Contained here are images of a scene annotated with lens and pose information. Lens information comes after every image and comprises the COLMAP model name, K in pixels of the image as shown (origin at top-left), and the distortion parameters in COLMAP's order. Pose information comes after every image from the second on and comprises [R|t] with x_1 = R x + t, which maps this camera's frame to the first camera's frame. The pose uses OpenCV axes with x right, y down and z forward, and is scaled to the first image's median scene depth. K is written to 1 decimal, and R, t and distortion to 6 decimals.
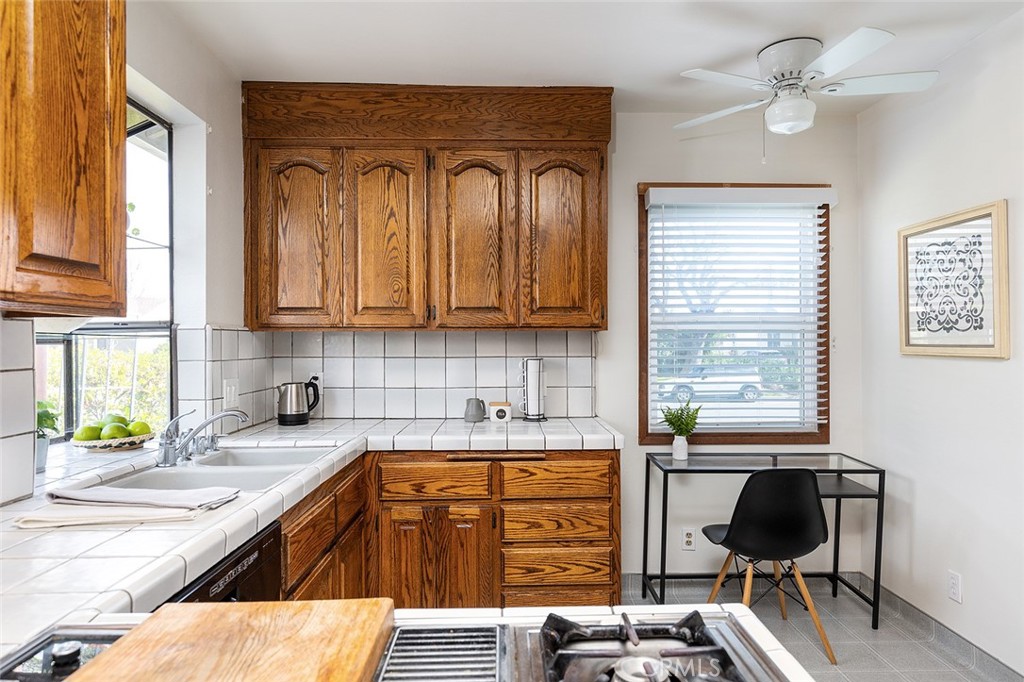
lens RADIAL K [[618.5, 0, 513.6], [0, 618.5, 341.6], [0, 0, 1]] dist [-0.000405, -0.000061]
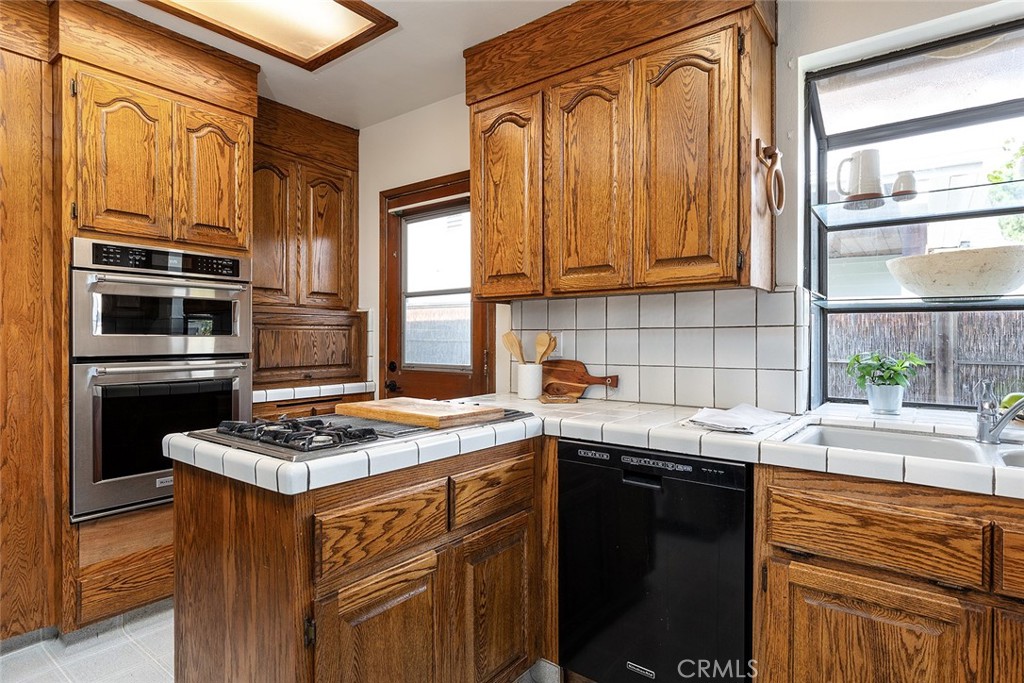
lens RADIAL K [[556.5, 0, 511.2], [0, 556.5, 340.7], [0, 0, 1]] dist [0.000318, 0.000011]
pose [[-0.625195, 0.006198, -0.780444, 0.752166], [0.004283, 0.999981, 0.004510, 0.085700], [0.780457, -0.000523, -0.625209, 1.556665]]
